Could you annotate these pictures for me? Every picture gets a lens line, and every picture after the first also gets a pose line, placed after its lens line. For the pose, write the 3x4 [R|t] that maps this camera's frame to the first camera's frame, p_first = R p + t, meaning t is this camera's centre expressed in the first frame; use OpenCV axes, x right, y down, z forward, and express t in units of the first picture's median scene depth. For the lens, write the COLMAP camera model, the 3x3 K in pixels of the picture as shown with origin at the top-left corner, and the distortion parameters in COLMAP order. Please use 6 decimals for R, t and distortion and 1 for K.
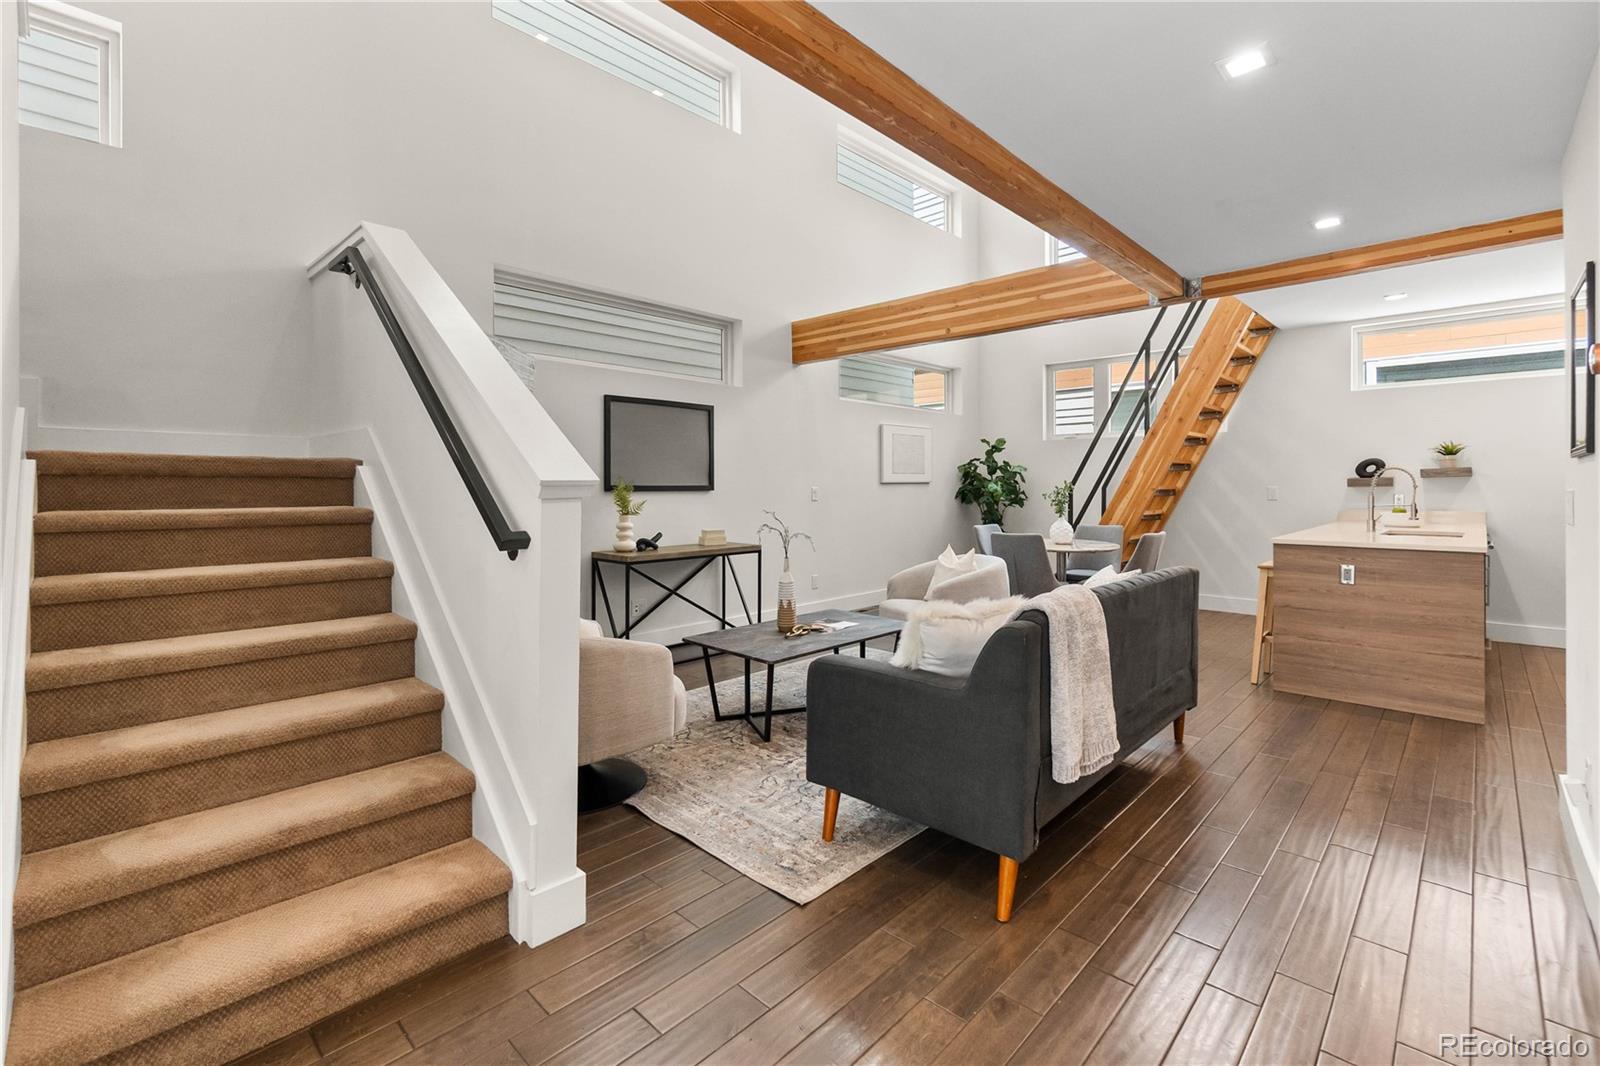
lens RADIAL K [[721.2, 0, 798.8], [0, 721.2, 496.2], [0, 0, 1]] dist [0.001251, 0.000176]
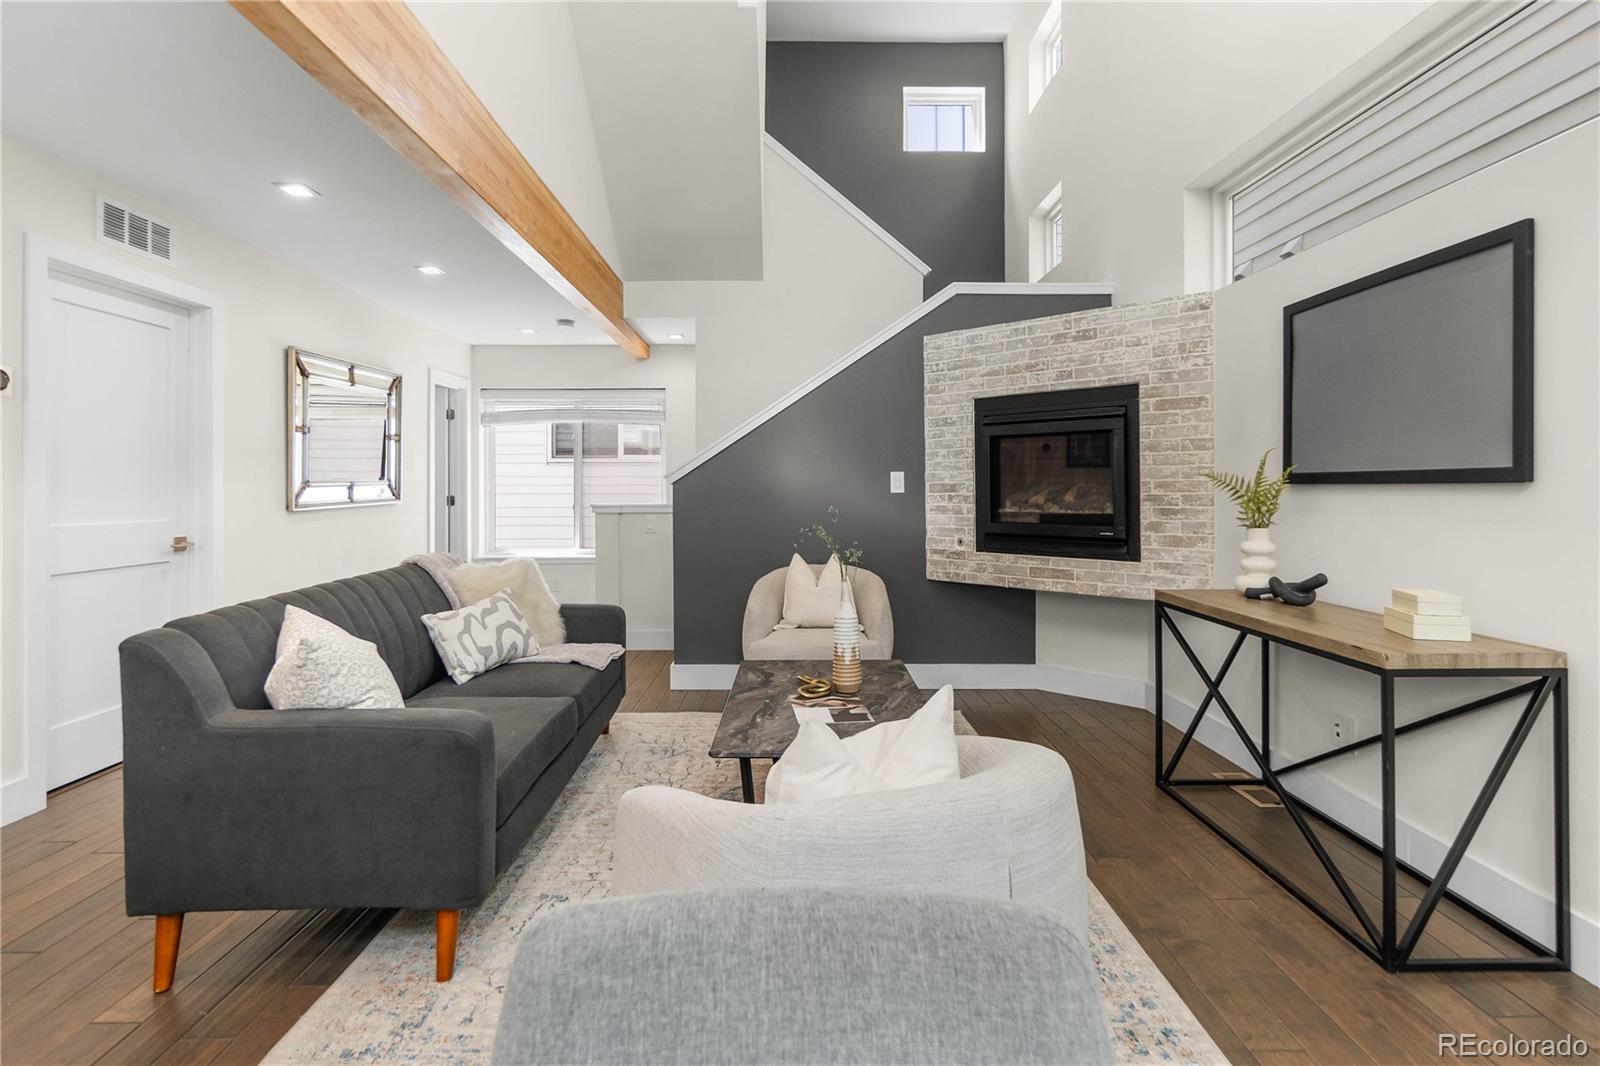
lens RADIAL K [[772.4, 0, 794.4], [0, 772.4, 482.6], [0, 0, 1]] dist [-0.000221, 0.000330]
pose [[-0.717107, 0.002162, -0.696960, 0.390091], [-0.003004, 0.999976, 0.006193, -0.009731], [0.696957, 0.006535, -0.717083, 1.114027]]
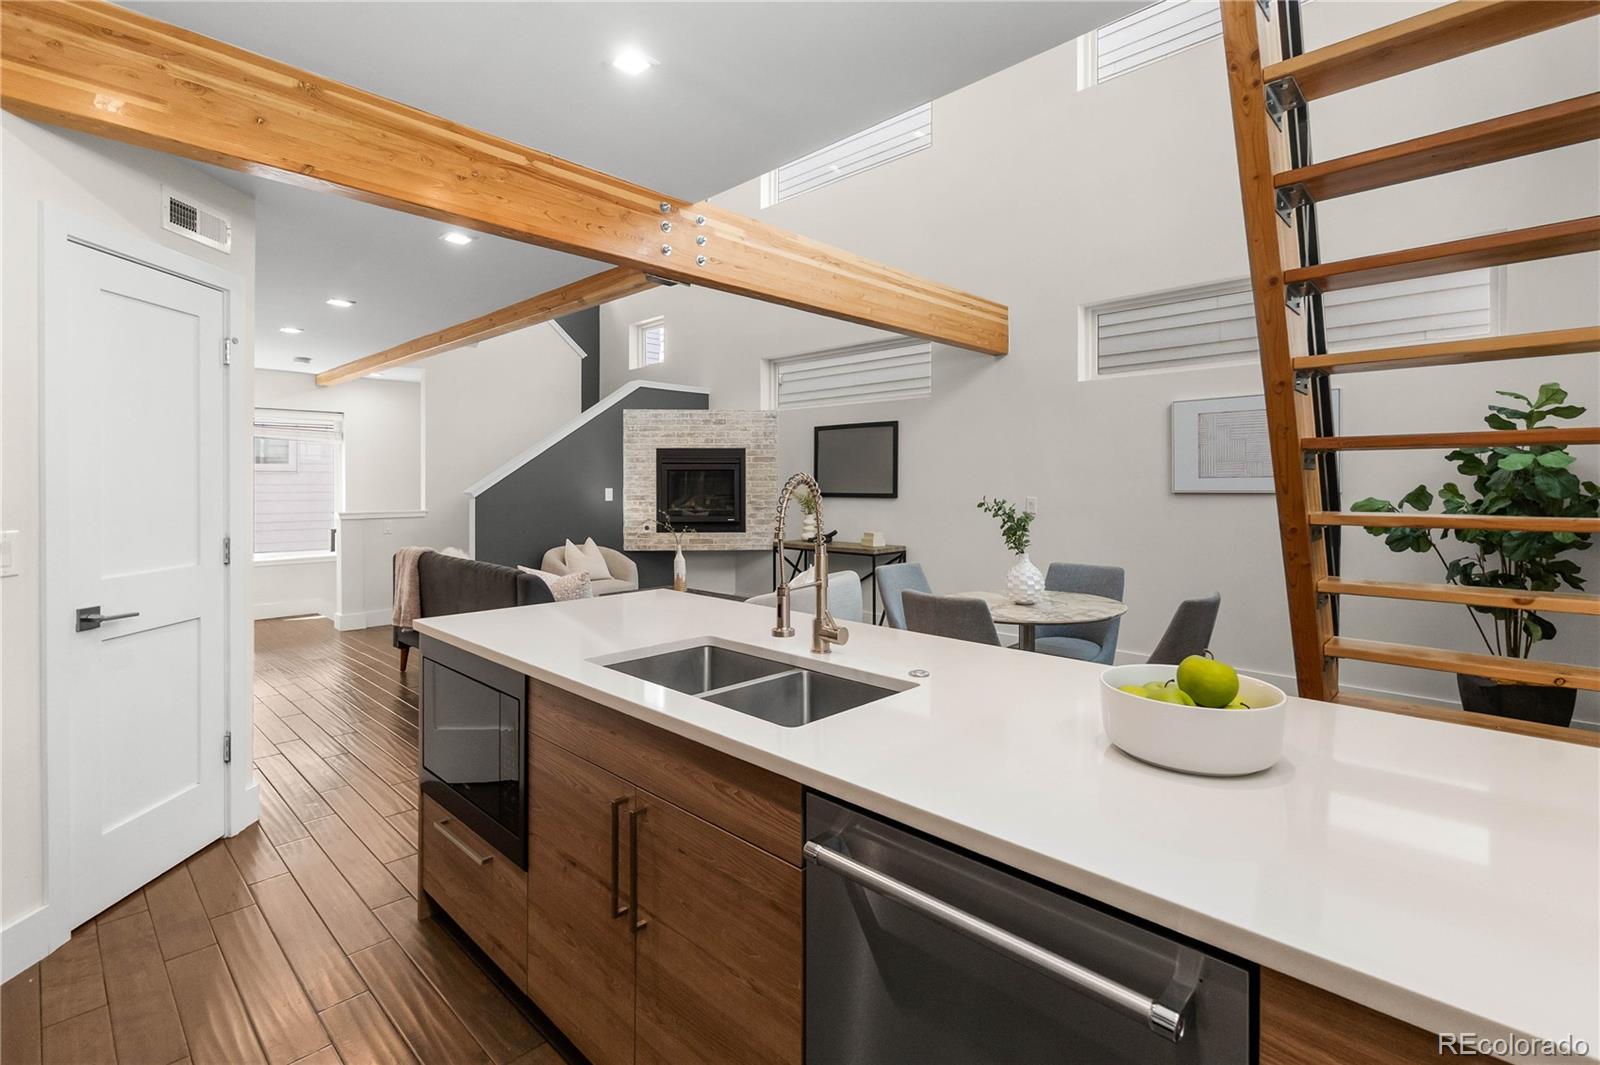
lens RADIAL K [[737.6, 0, 777.5], [0, 737.6, 484.5], [0, 0, 1]] dist [-0.000512, -0.000052]
pose [[-0.026174, 0.006287, -0.999638, 1.098628], [-0.010849, 0.999920, 0.006573, -0.036933], [0.999599, 0.011017, -0.026104, 0.927670]]
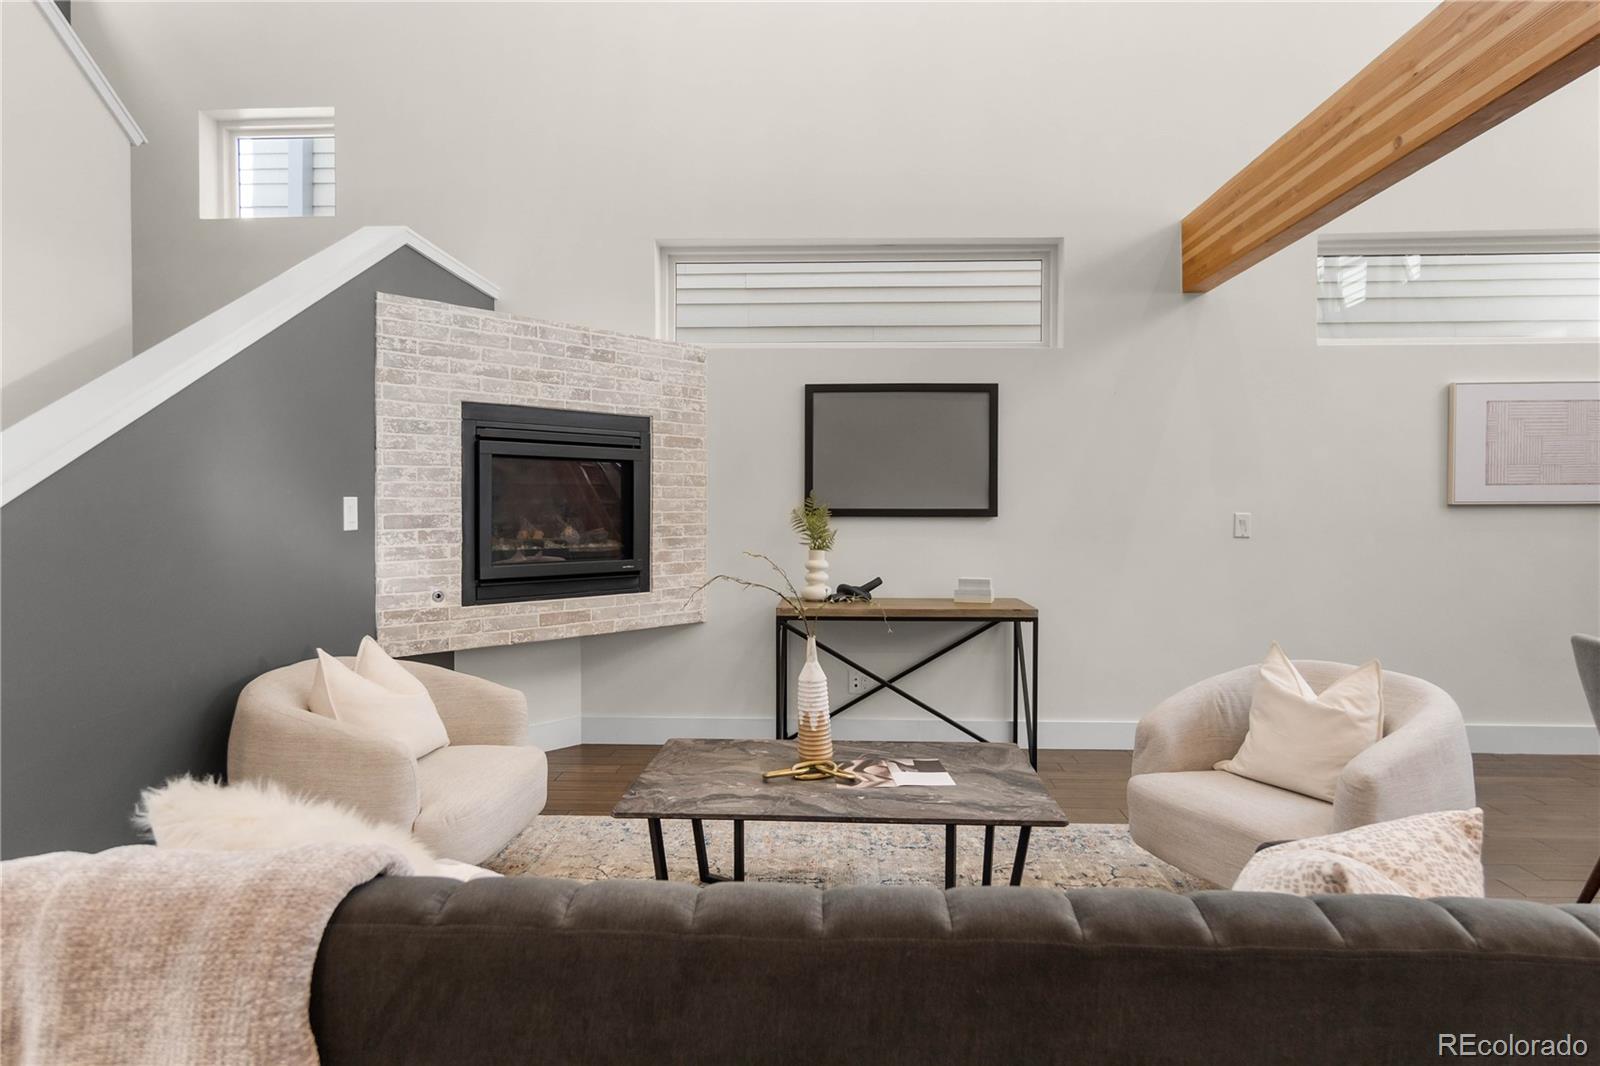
lens RADIAL K [[830.7, 0, 791.8], [0, 830.7, 523.2], [0, 0, 1]] dist [-0.000669, 0.000285]
pose [[0.652034, 0.019654, -0.757935, 0.349557], [-0.013776, 0.999806, 0.014074, -0.010918], [0.758064, 0.001264, 0.652179, 0.422516]]
